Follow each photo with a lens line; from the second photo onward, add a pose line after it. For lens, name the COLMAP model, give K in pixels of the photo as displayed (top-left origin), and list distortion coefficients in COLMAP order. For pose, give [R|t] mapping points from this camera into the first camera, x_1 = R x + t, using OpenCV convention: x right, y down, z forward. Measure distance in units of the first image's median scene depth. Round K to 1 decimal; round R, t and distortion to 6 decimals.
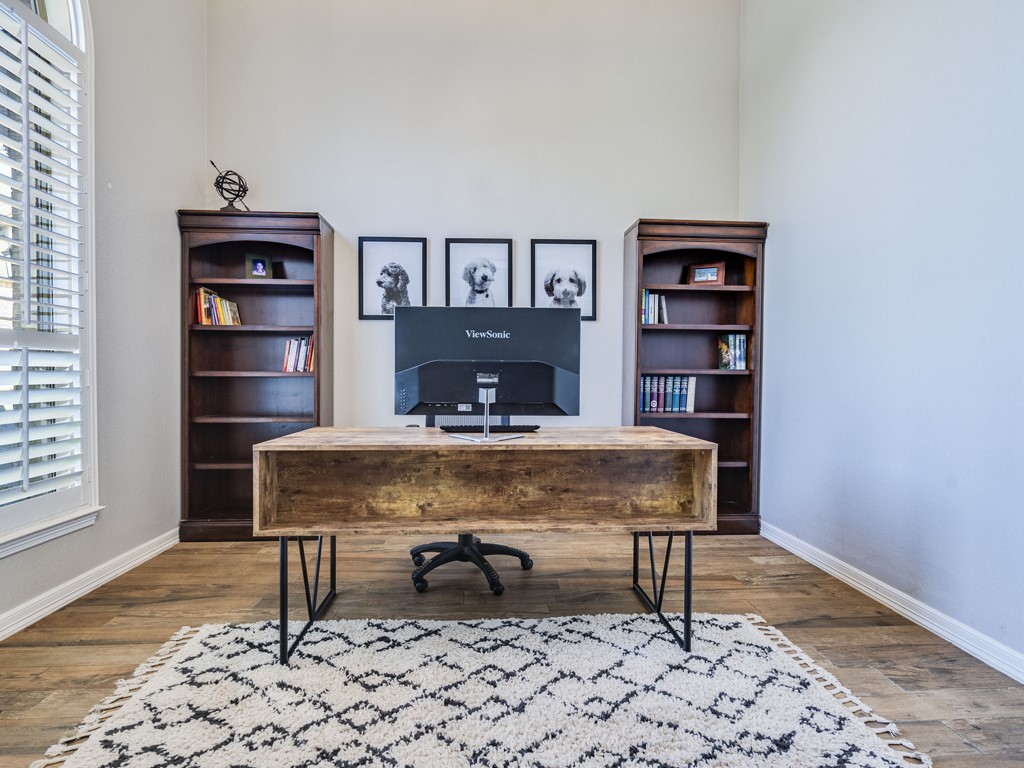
lens RADIAL K [[529.7, 0, 515.0], [0, 529.7, 383.7], [0, 0, 1]] dist [-0.012446, 0.005354]
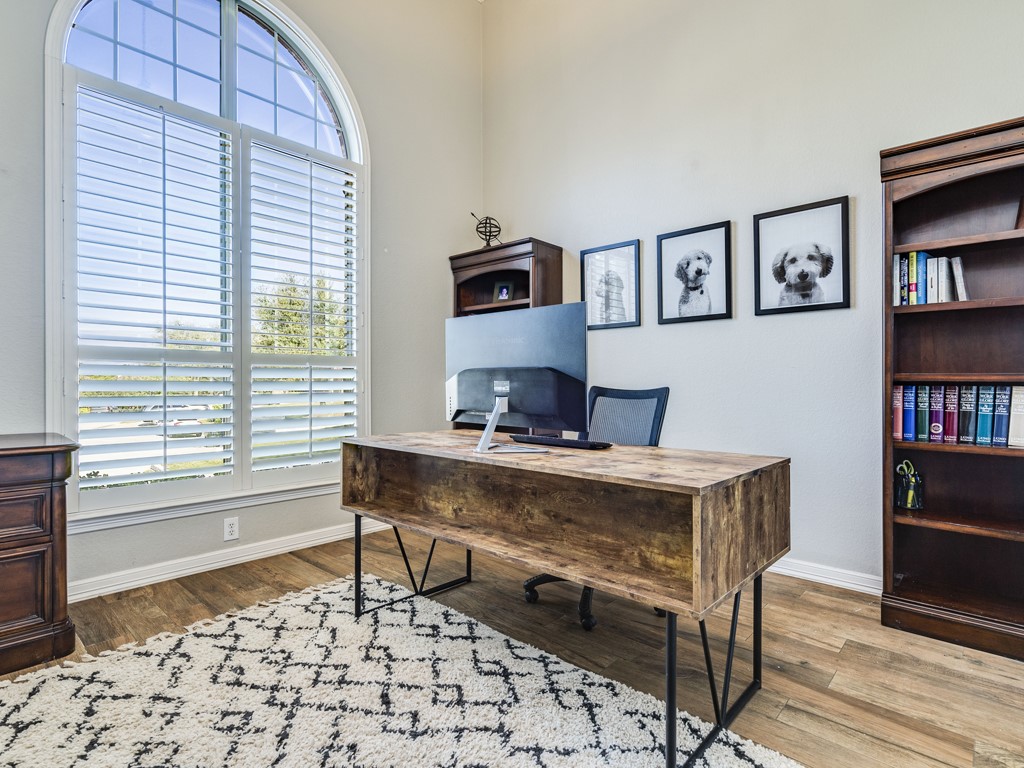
lens RADIAL K [[529.7, 0, 548.6], [0, 529.7, 382.6], [0, 0, 1]] dist [-0.012446, 0.005354]
pose [[0.708584, -0.002831, -0.705621, 0.661730], [-0.012015, 0.999799, -0.016077, -0.002775], [0.705525, 0.019870, 0.708407, 0.377545]]
